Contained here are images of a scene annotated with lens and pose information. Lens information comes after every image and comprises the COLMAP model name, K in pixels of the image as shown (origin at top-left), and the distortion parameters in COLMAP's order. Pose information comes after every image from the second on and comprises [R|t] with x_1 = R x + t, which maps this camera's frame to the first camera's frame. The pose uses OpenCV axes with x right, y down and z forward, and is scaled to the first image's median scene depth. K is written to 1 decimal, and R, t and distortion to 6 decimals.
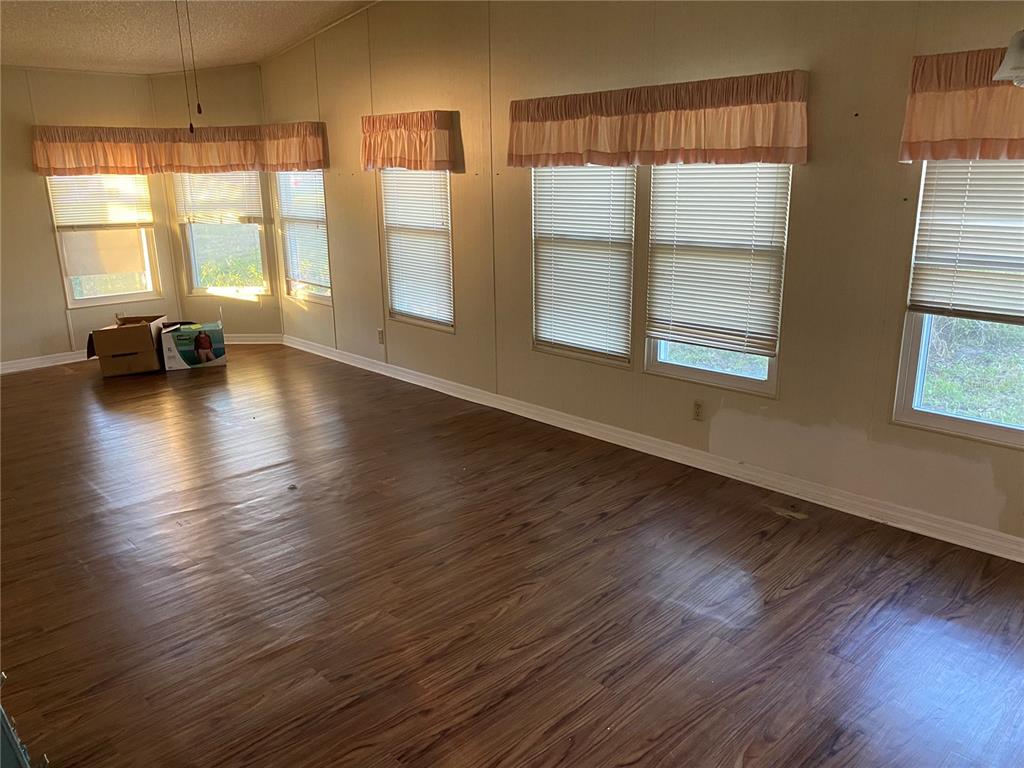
lens RADIAL K [[780.6, 0, 516.5], [0, 780.6, 387.2], [0, 0, 1]] dist [0.002351, 0.008387]
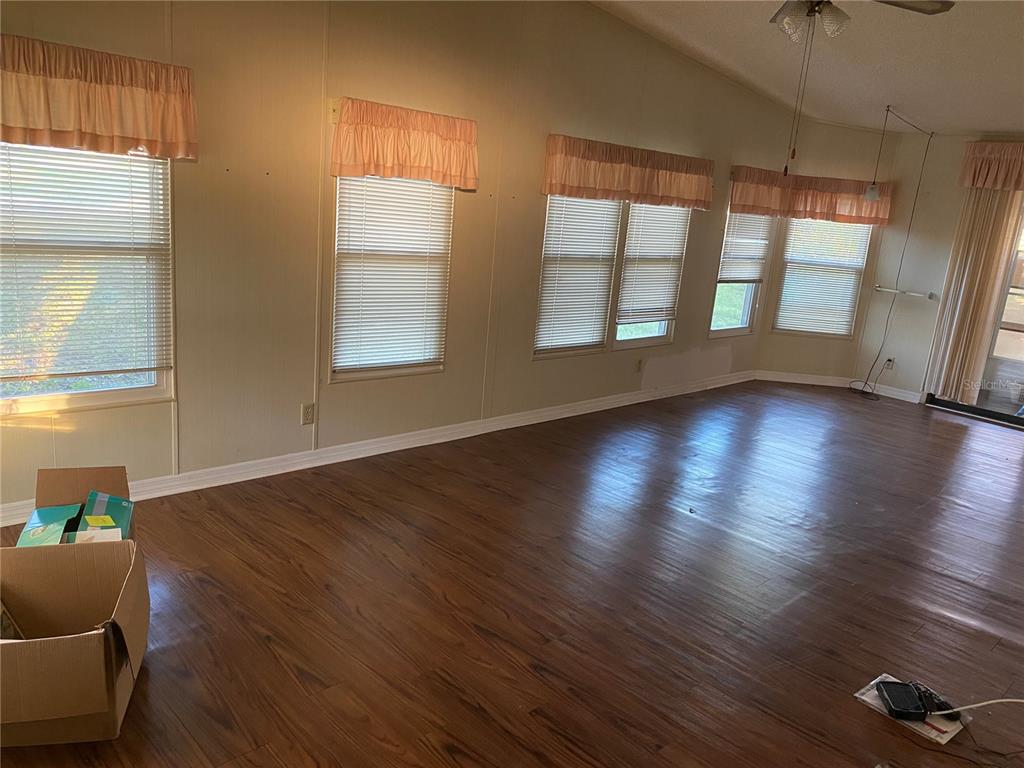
lens RADIAL K [[780.6, 0, 520.0], [0, 780.6, 386.8], [0, 0, 1]] dist [0.002351, 0.008387]
pose [[-0.004294, -0.225558, 0.974220, -1.237726], [0.180110, 0.958122, 0.222625, -0.305809], [-0.983637, 0.176423, 0.036511, 1.166640]]
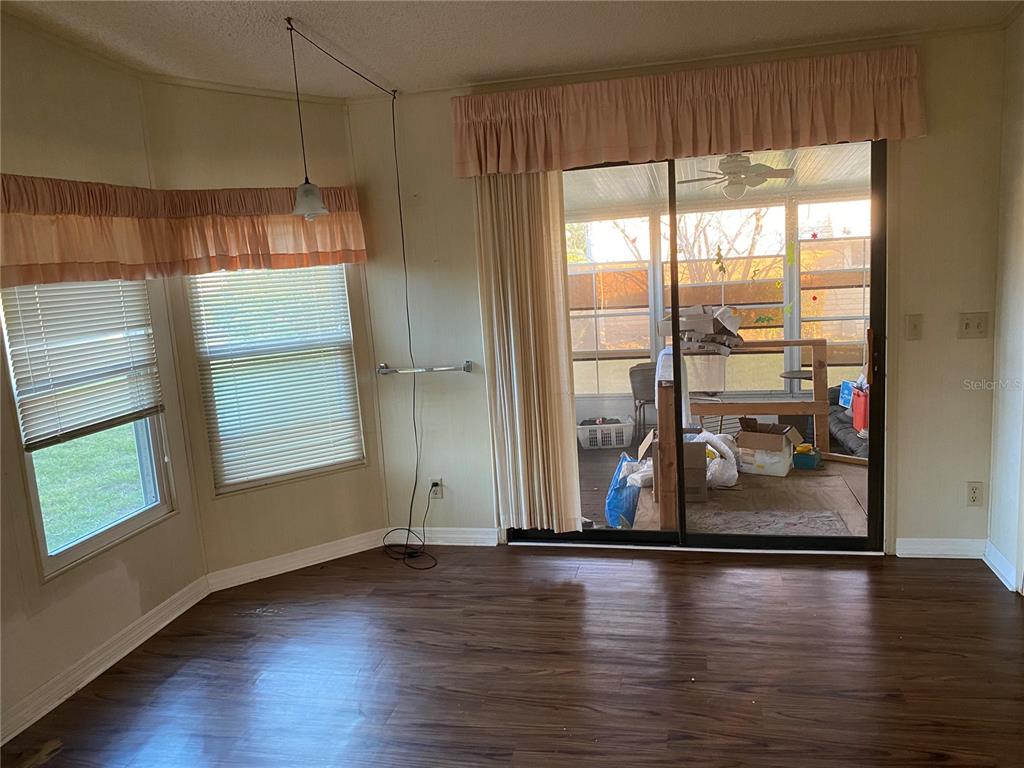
lens RADIAL K [[780.6, 0, 513.2], [0, 780.6, 375.4], [0, 0, 1]] dist [0.002351, 0.008387]
pose [[-0.535604, -0.080704, 0.840604, -0.405855], [0.294254, 0.915202, 0.275354, -0.201129], [-0.791545, 0.394831, -0.466439, 0.736622]]
